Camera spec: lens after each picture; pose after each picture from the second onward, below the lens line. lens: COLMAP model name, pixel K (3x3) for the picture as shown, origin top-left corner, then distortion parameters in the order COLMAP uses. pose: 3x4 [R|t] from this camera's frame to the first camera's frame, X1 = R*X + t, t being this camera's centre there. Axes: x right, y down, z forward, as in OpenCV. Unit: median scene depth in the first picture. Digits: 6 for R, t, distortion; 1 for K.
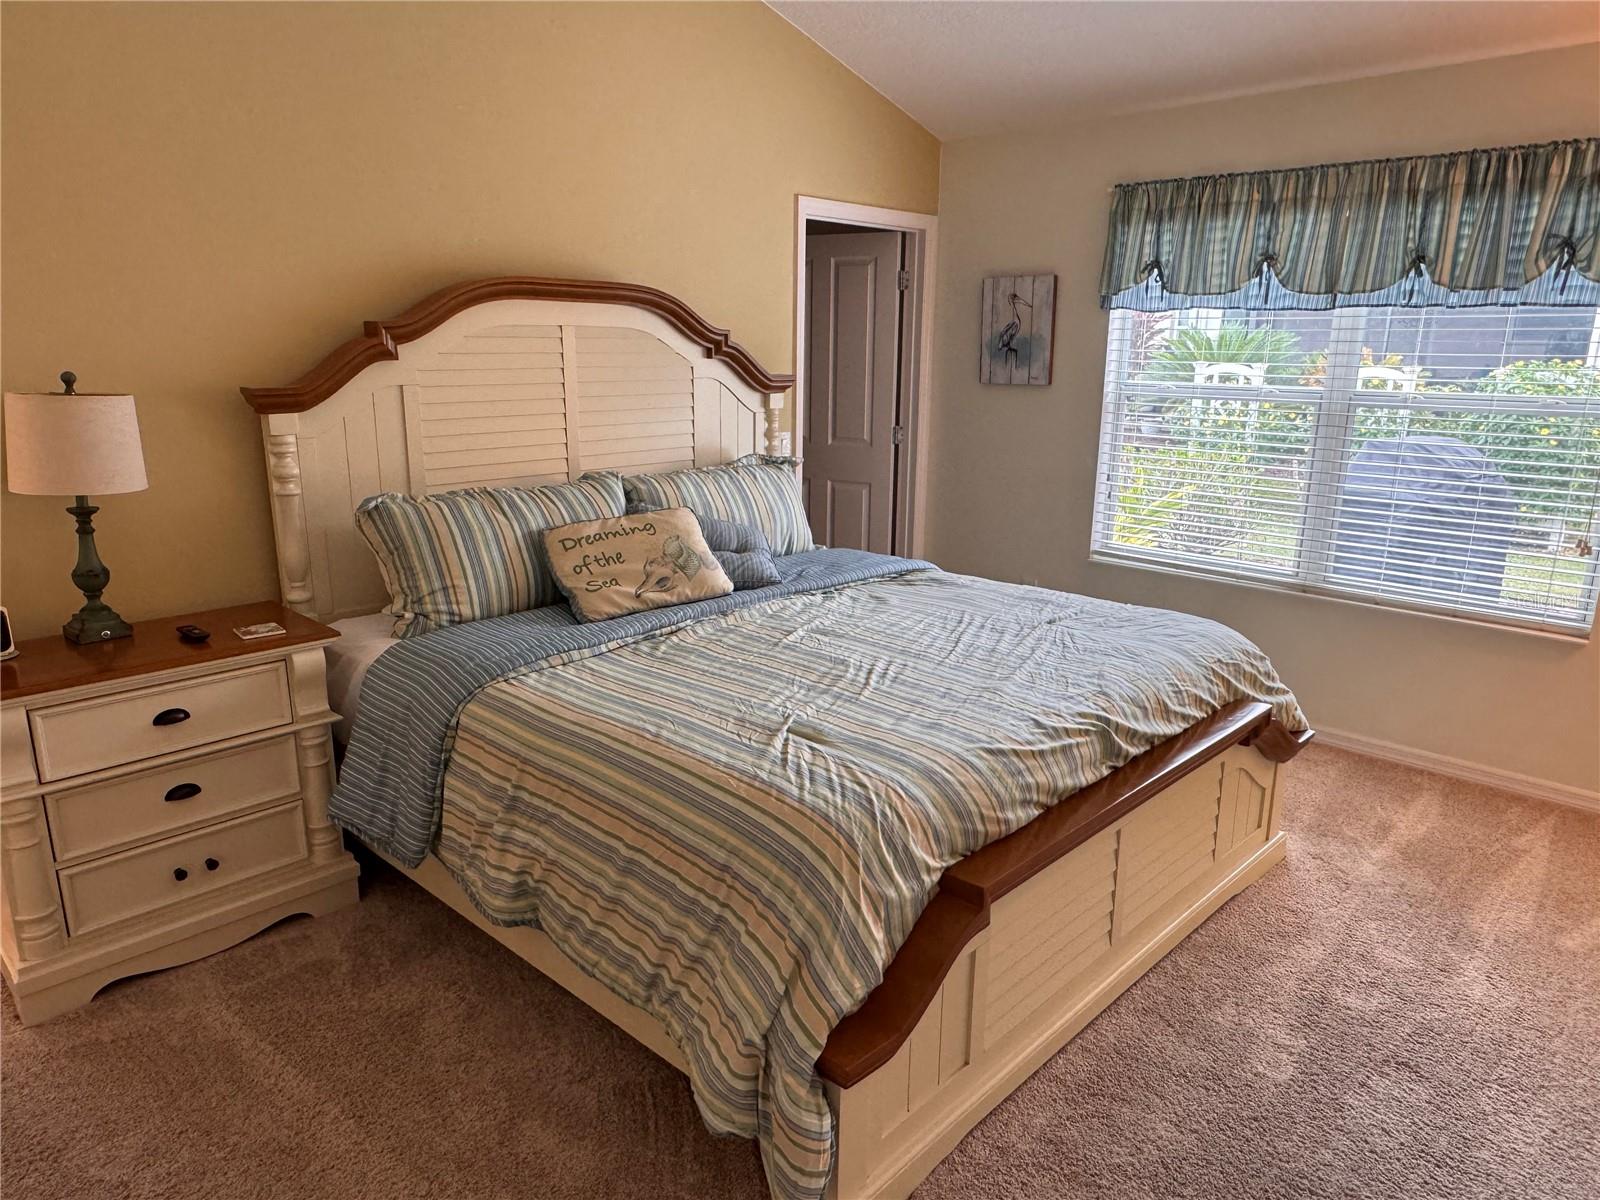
lens RADIAL K [[1031.3, 0, 784.3], [0, 1031.3, 601.9], [0, 0, 1]] dist [-0.008212, 0.004224]
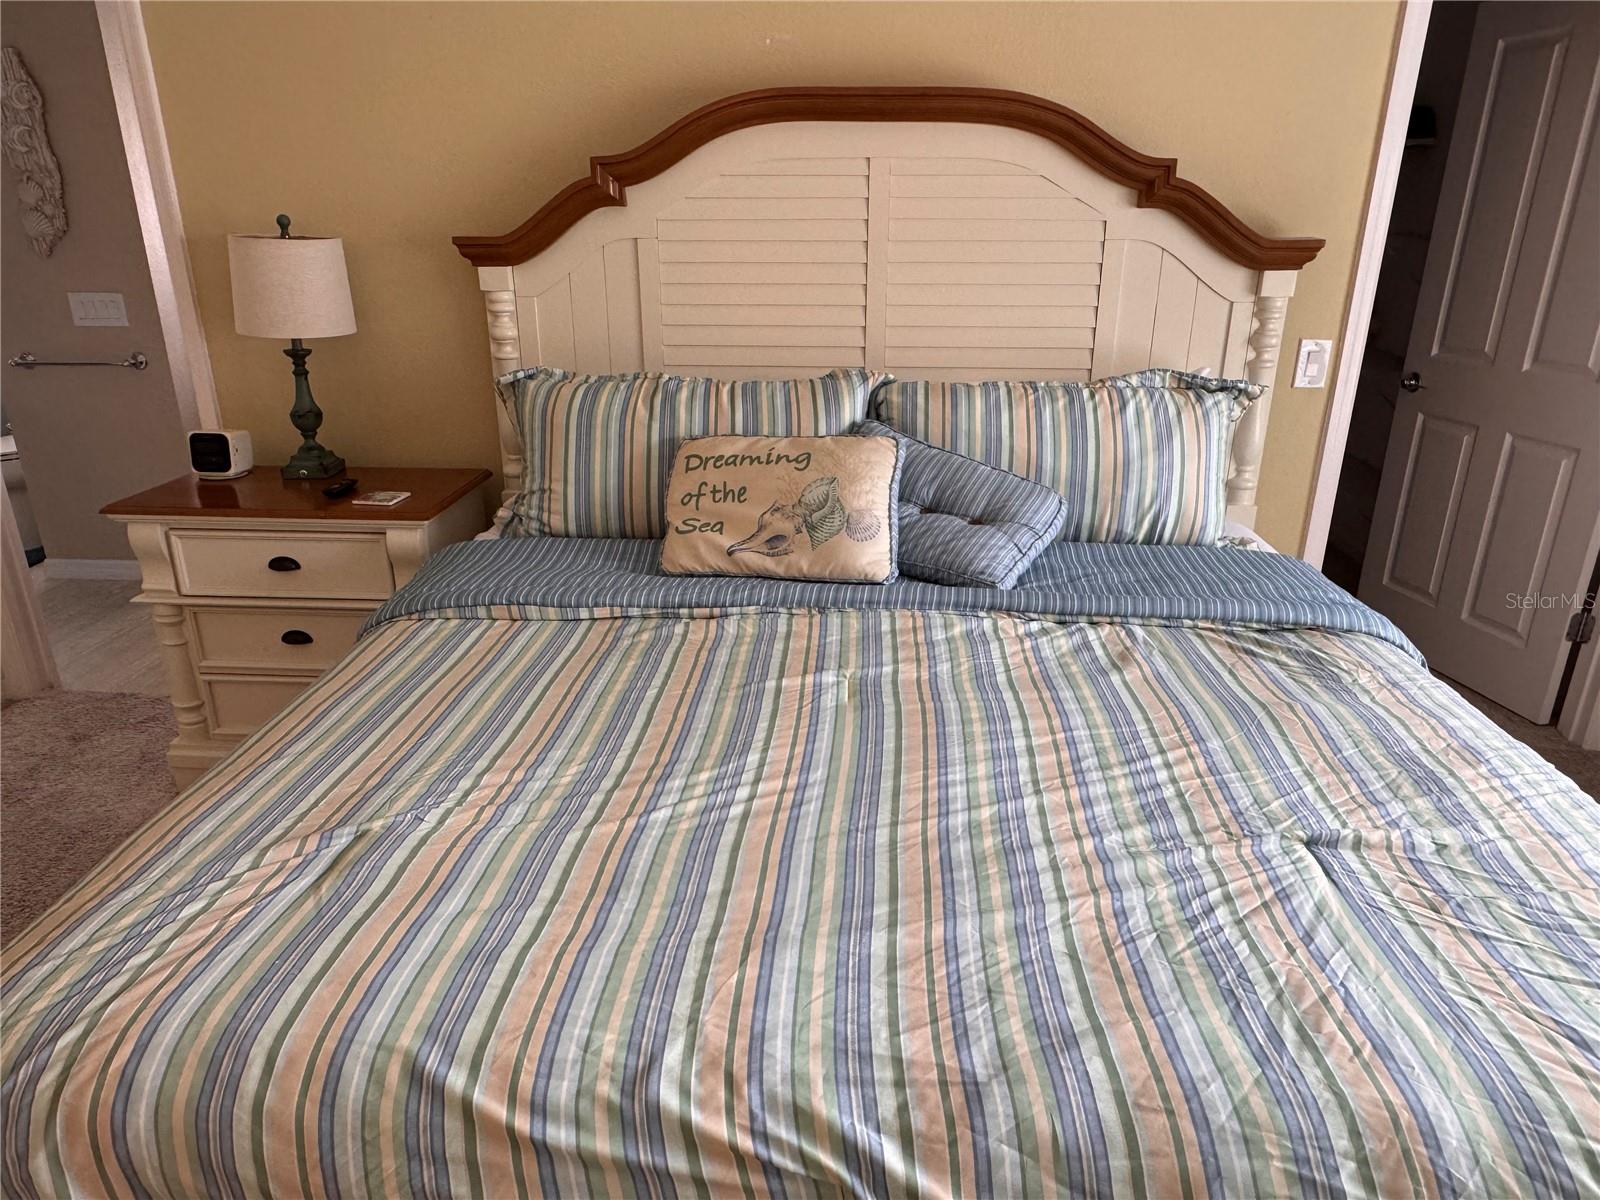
lens RADIAL K [[1031.3, 0, 801.9], [0, 1031.3, 601.5], [0, 0, 1]] dist [-0.008212, 0.004224]
pose [[0.650181, 0.262190, -0.713107, 0.396473], [-0.181370, 0.964997, 0.189437, -0.115724], [0.737814, 0.006168, 0.674976, 0.571393]]
